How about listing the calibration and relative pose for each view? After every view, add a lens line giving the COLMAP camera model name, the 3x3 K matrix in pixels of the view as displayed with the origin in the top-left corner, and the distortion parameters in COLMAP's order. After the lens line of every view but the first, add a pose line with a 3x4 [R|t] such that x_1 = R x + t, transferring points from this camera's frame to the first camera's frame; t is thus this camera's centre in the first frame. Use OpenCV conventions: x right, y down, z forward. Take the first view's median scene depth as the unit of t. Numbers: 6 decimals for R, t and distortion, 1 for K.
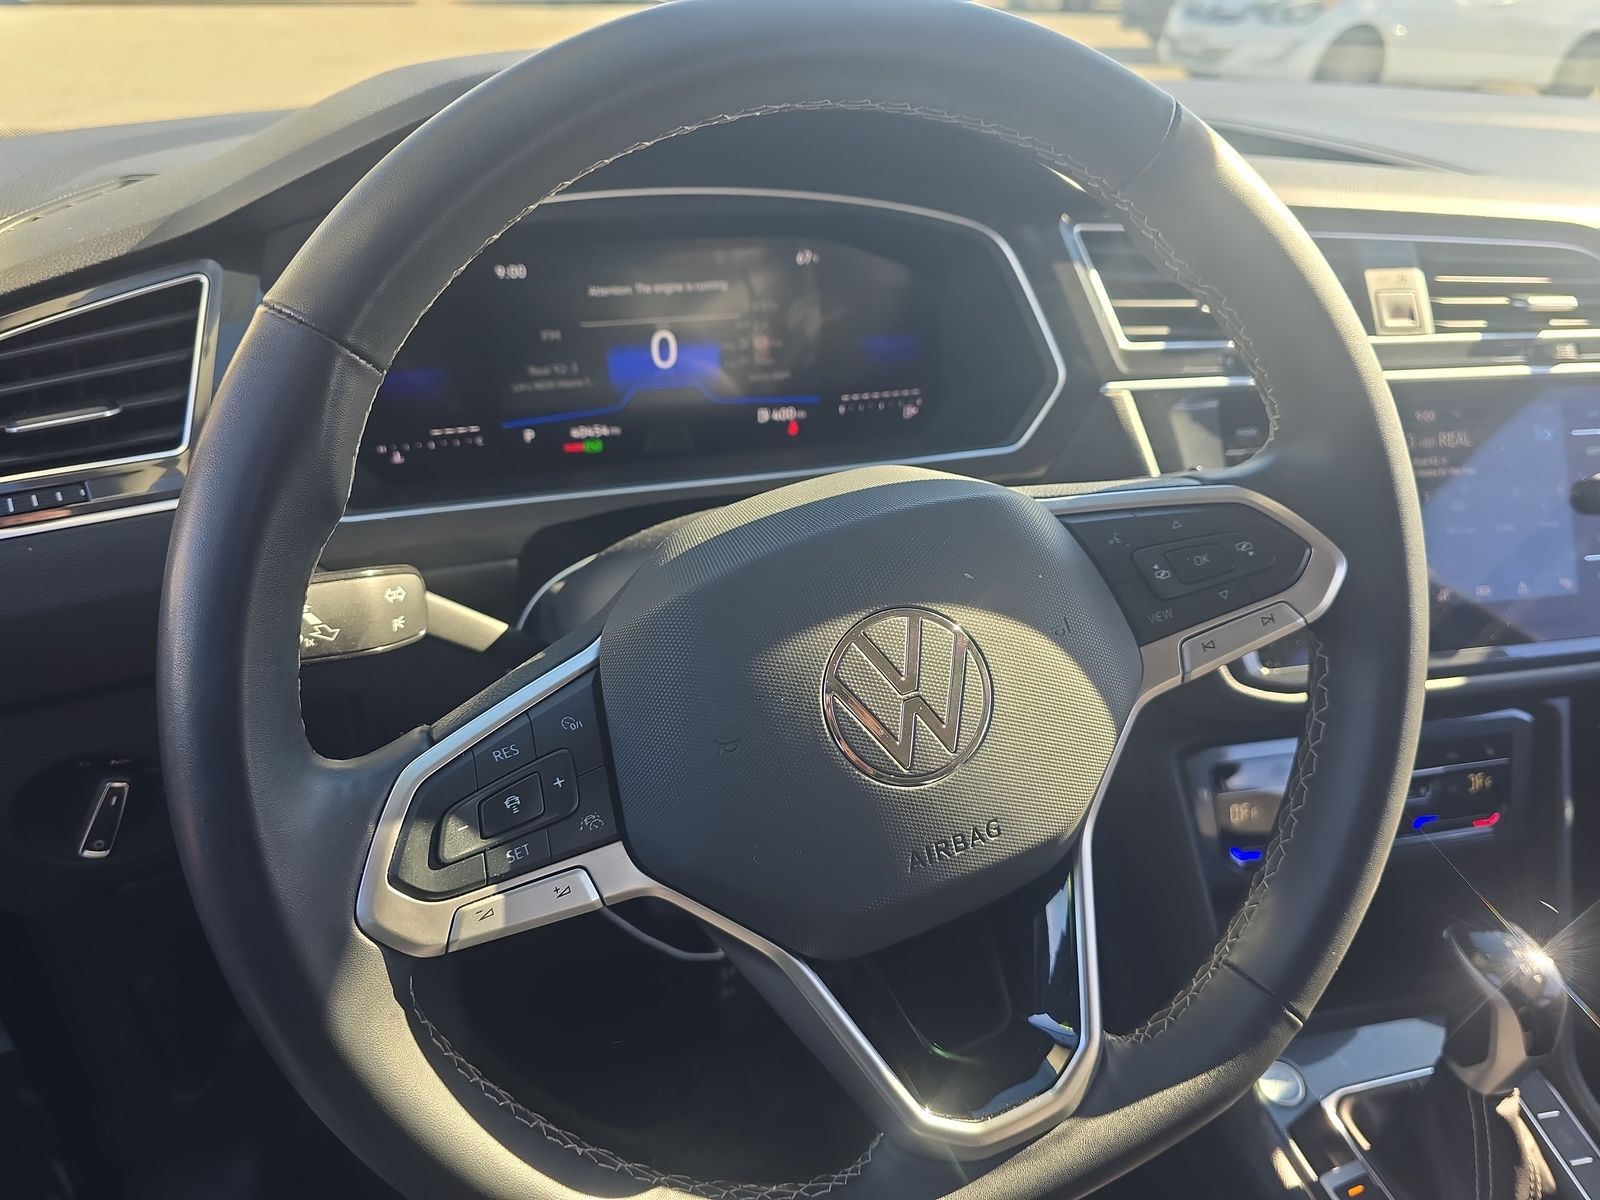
lens RADIAL K [[1154.6, 0, 800.0], [0, 1154.6, 600.0], [0, 0, 1]] dist [0.041428, -0.046961]
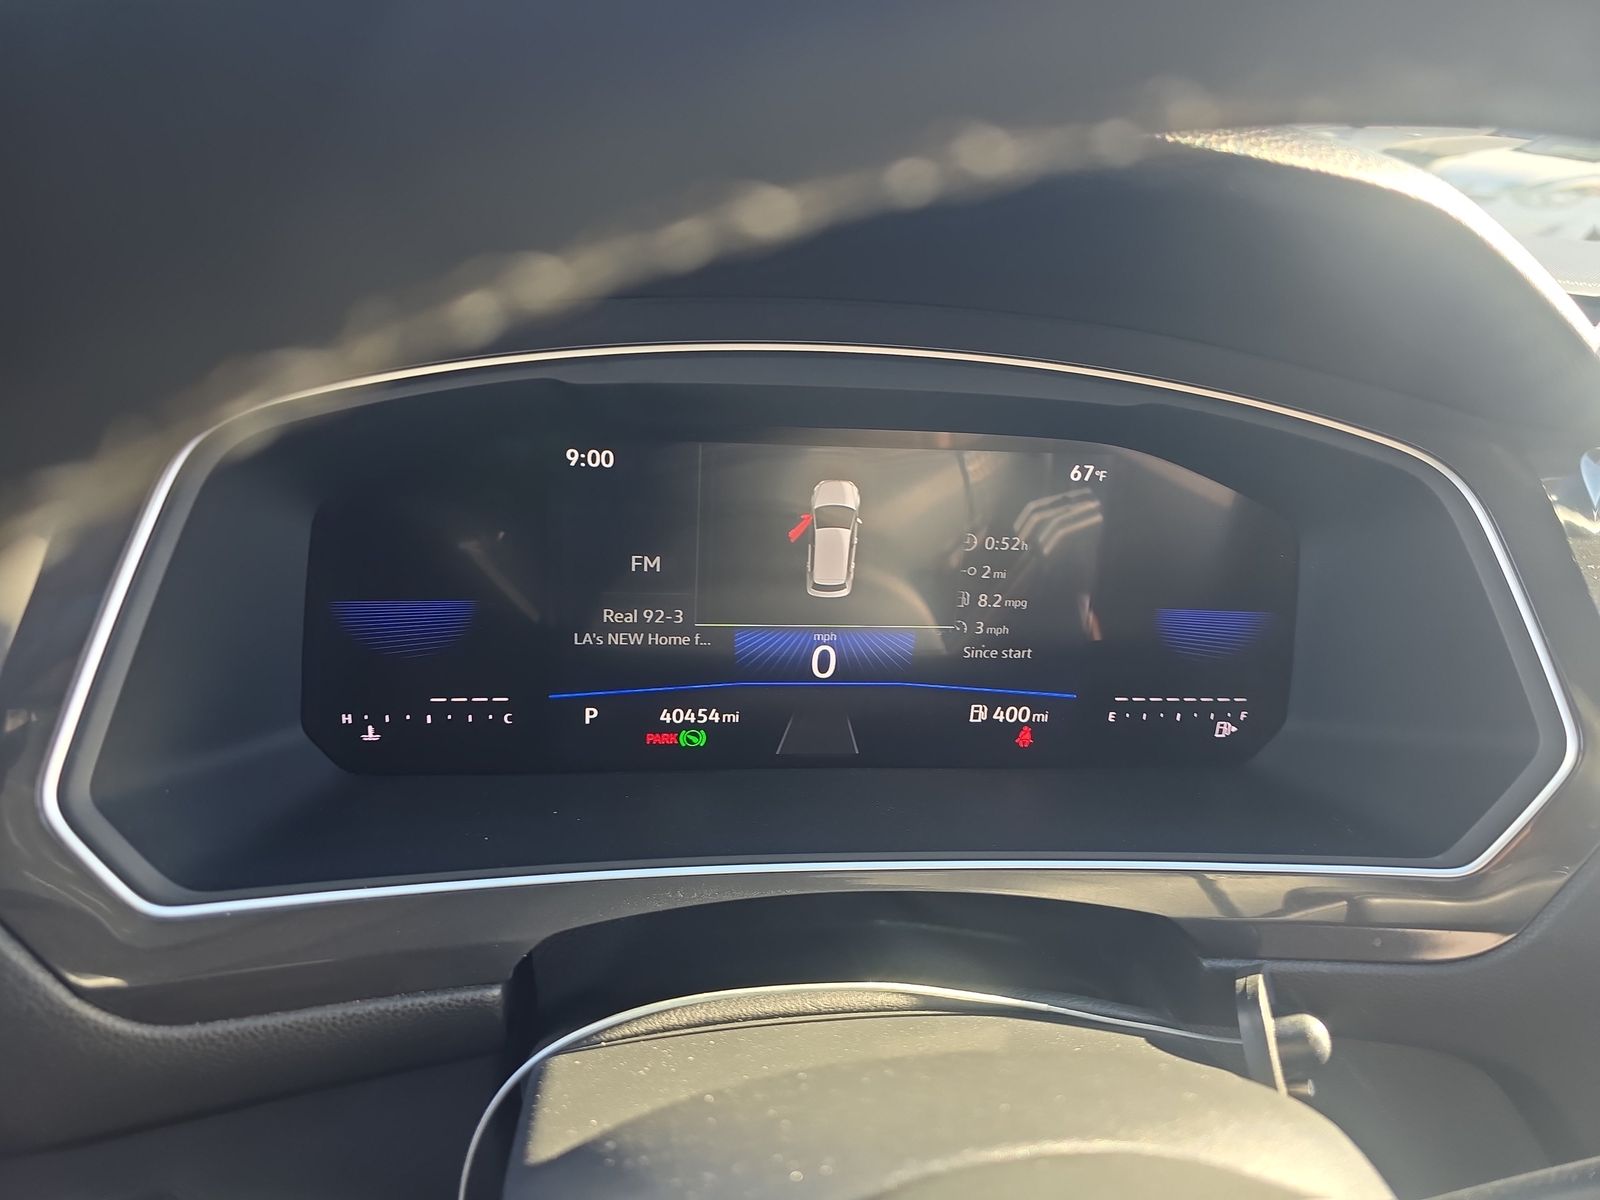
lens RADIAL K [[1200.3, 0, 800.0], [0, 1200.3, 600.0], [0, 0, 1]] dist [0.181463, -0.374356]
pose [[0.982770, 0.116382, -0.143590, -0.058671], [-0.131527, 0.986164, -0.100906, -0.209363], [0.129860, 0.118054, 0.984479, 0.530325]]
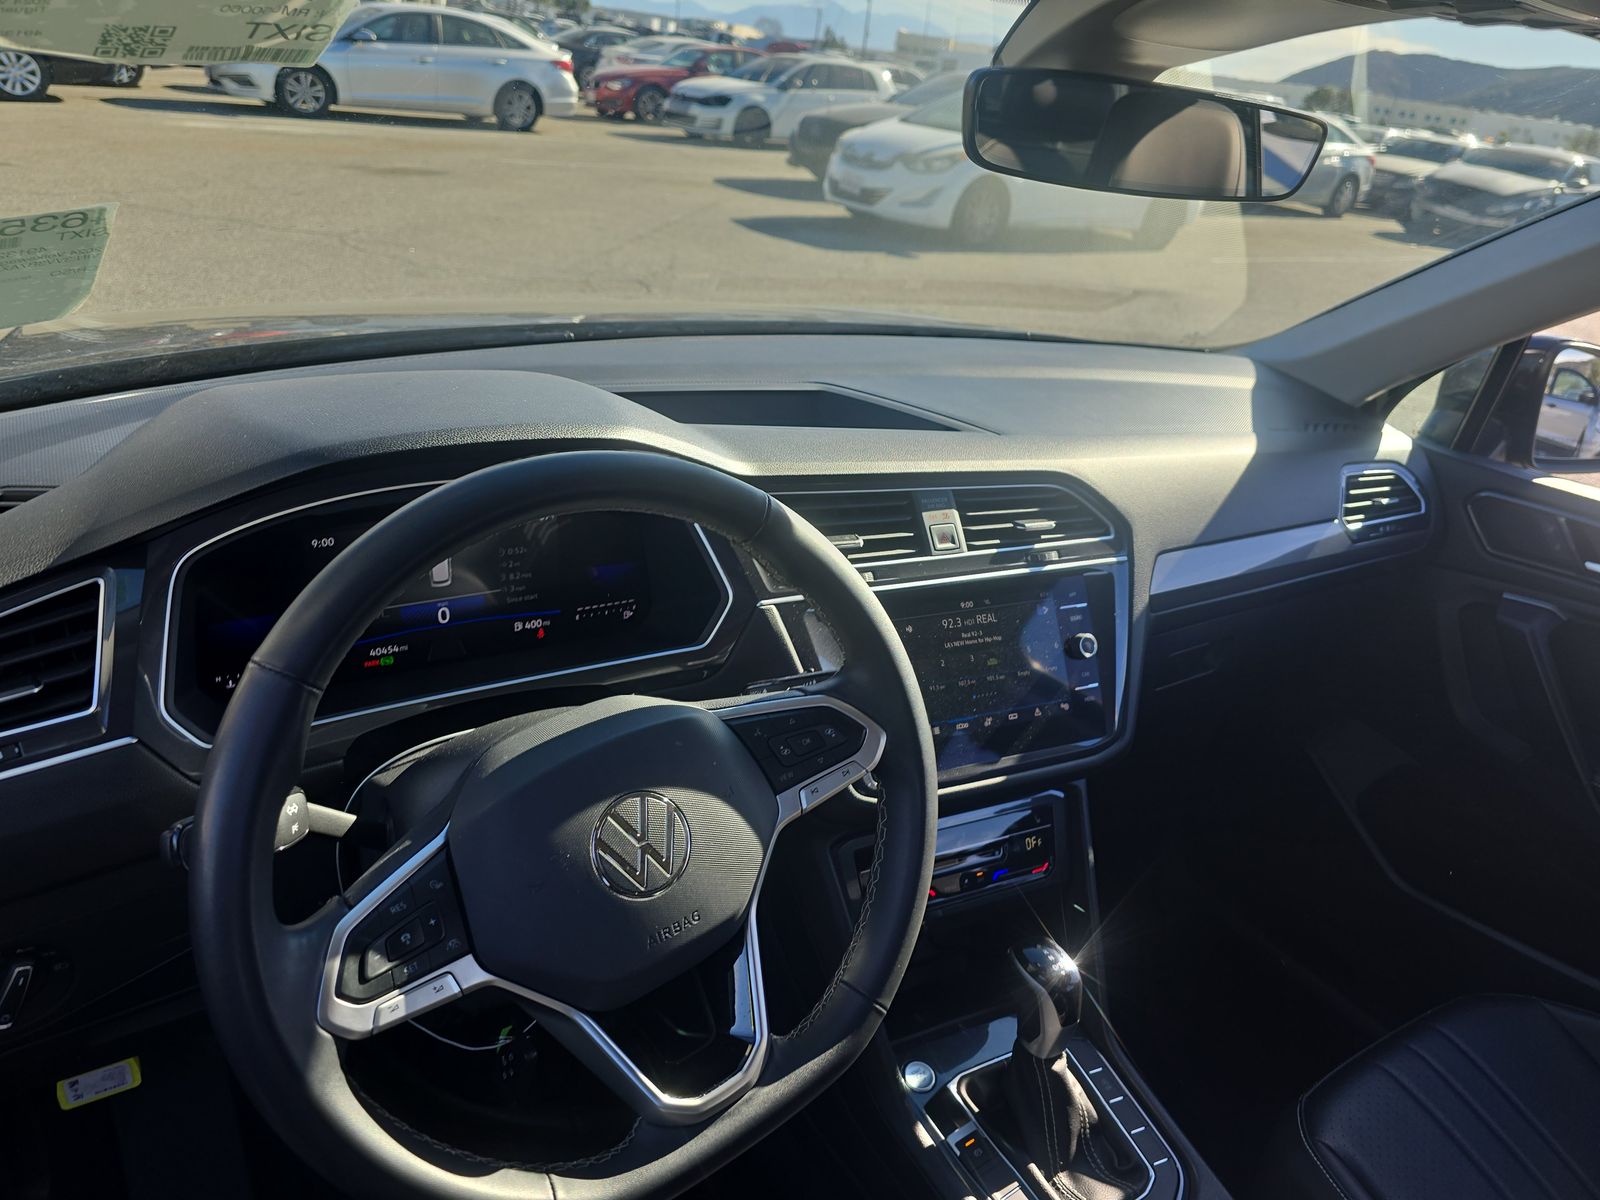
lens RADIAL K [[1116.8, 0, 800.0], [0, 1116.8, 600.0], [0, 0, 1]] dist [0.070972, -0.056040]
pose [[0.967537, -0.052601, 0.247195, -0.052810], [0.073417, 0.994420, -0.075753, -0.098233], [-0.241831, 0.091442, 0.966000, -0.516063]]
